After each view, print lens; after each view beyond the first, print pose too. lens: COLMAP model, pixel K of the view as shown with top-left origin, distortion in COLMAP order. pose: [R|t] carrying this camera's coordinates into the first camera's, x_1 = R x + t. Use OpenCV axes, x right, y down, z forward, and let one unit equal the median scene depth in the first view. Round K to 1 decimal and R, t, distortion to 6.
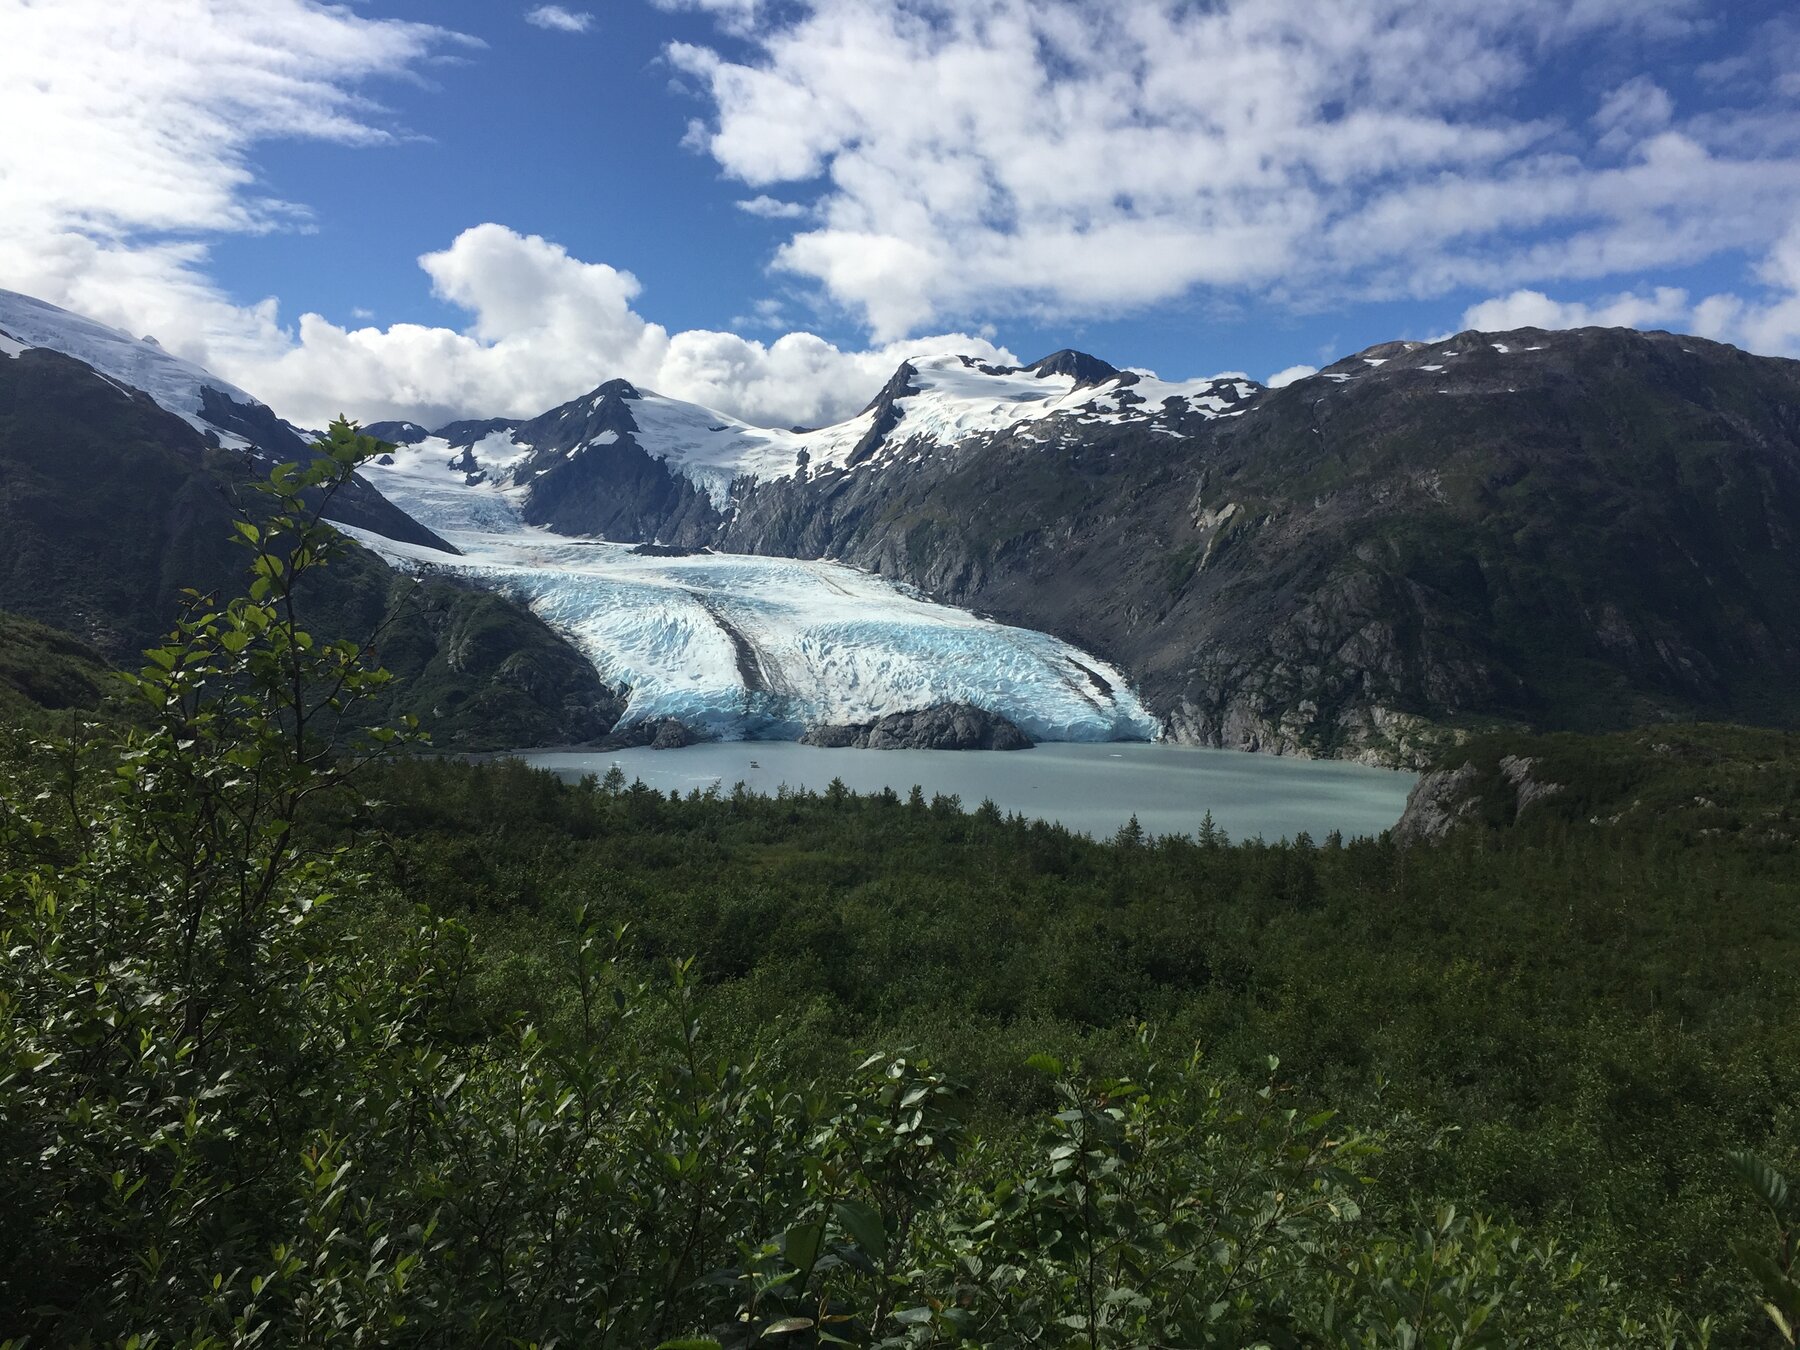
lens RADIAL K [[1519.9, 0, 904.0], [0, 1519.9, 668.8], [0, 0, 1]] dist [0.019946, 0.001859]
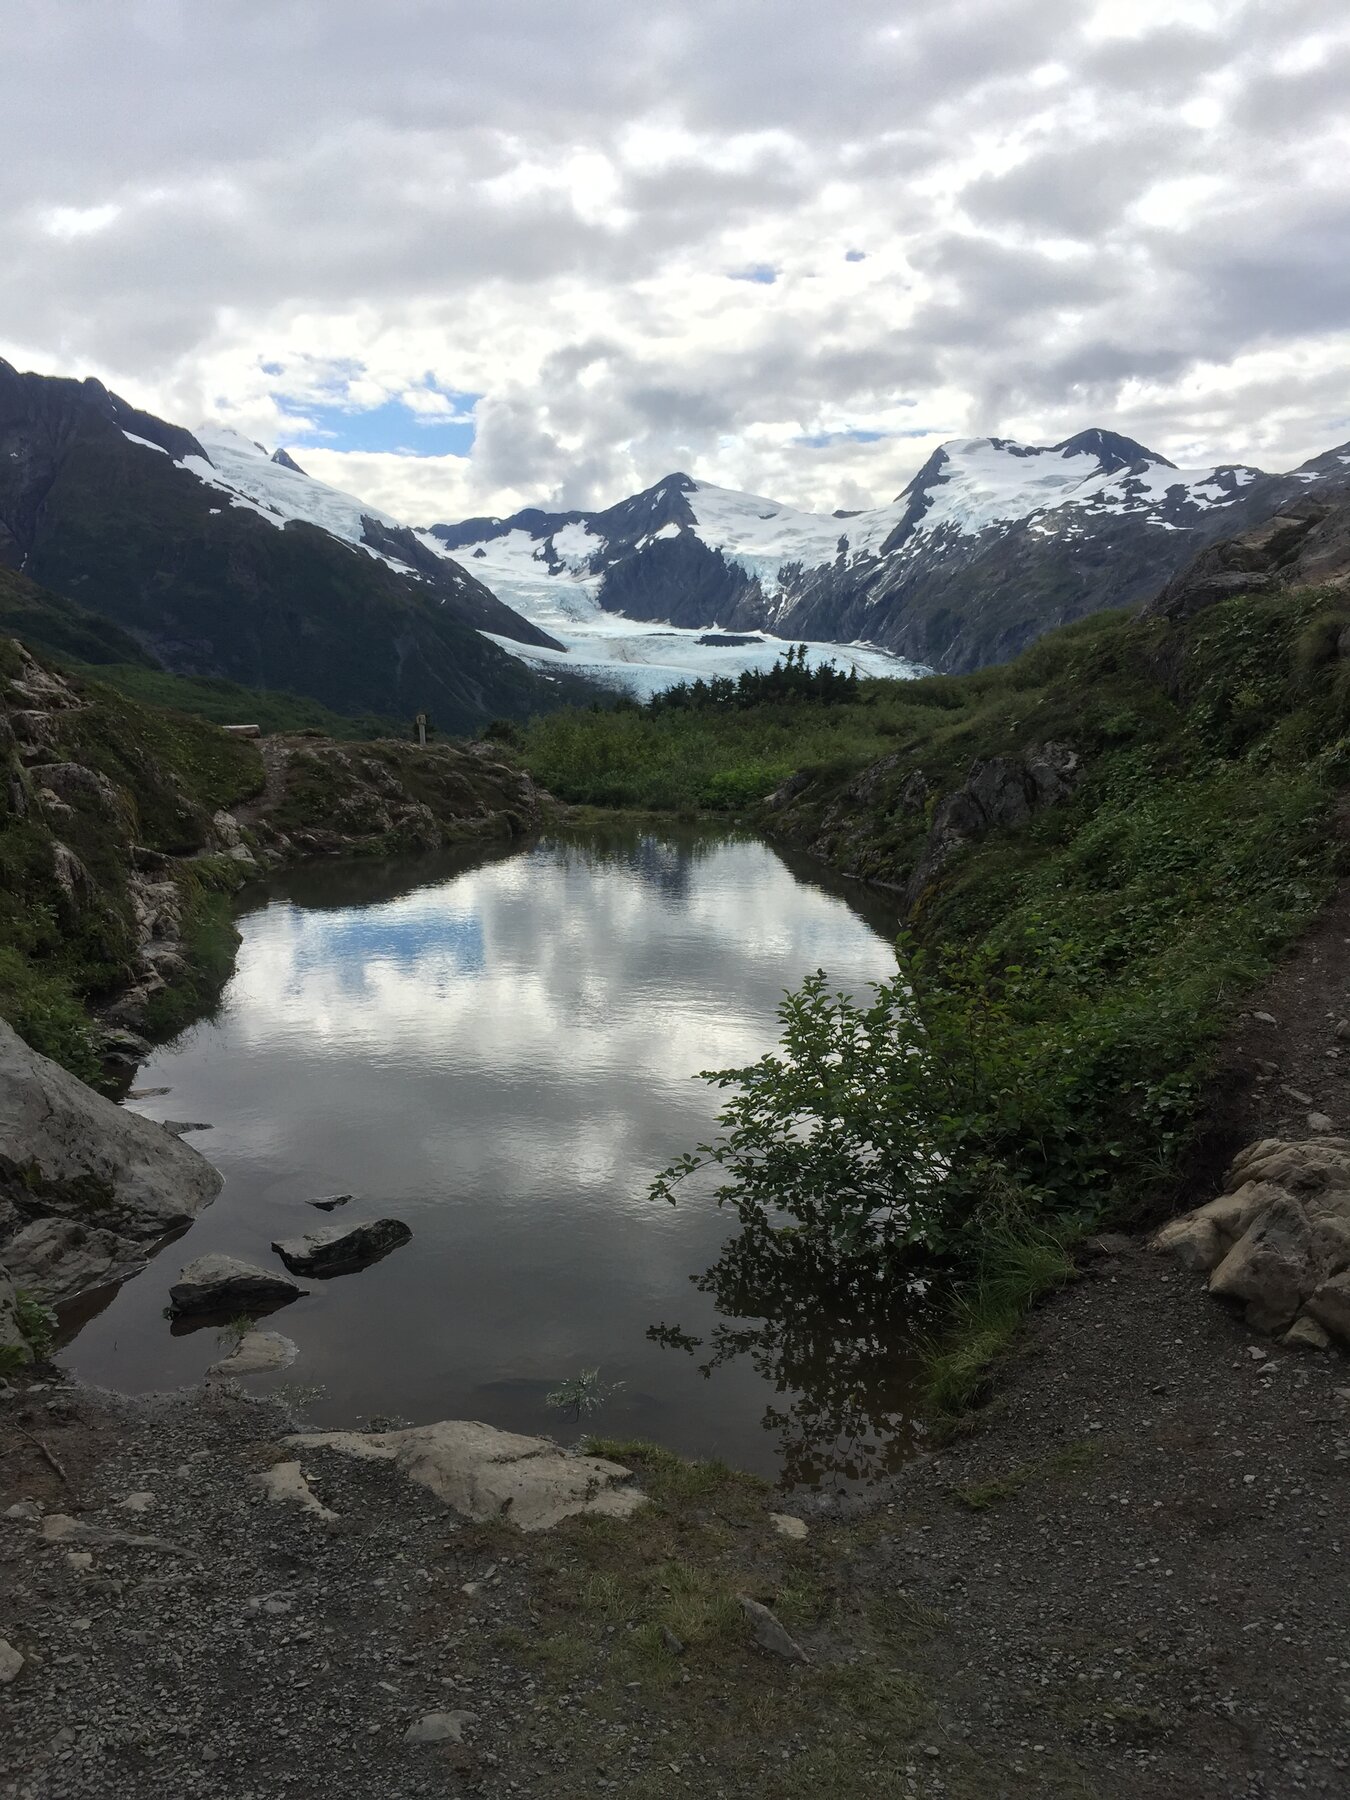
lens RADIAL K [[1519.9, 0, 680.5], [0, 1519.9, 897.6], [0, 0, 1]] dist [0.019946, 0.001859]
pose [[0.984197, 0.009129, -0.176842, 0.018314], [0.010648, 0.993812, 0.110563, -0.006143], [0.176757, -0.110699, 0.978010, -0.163046]]
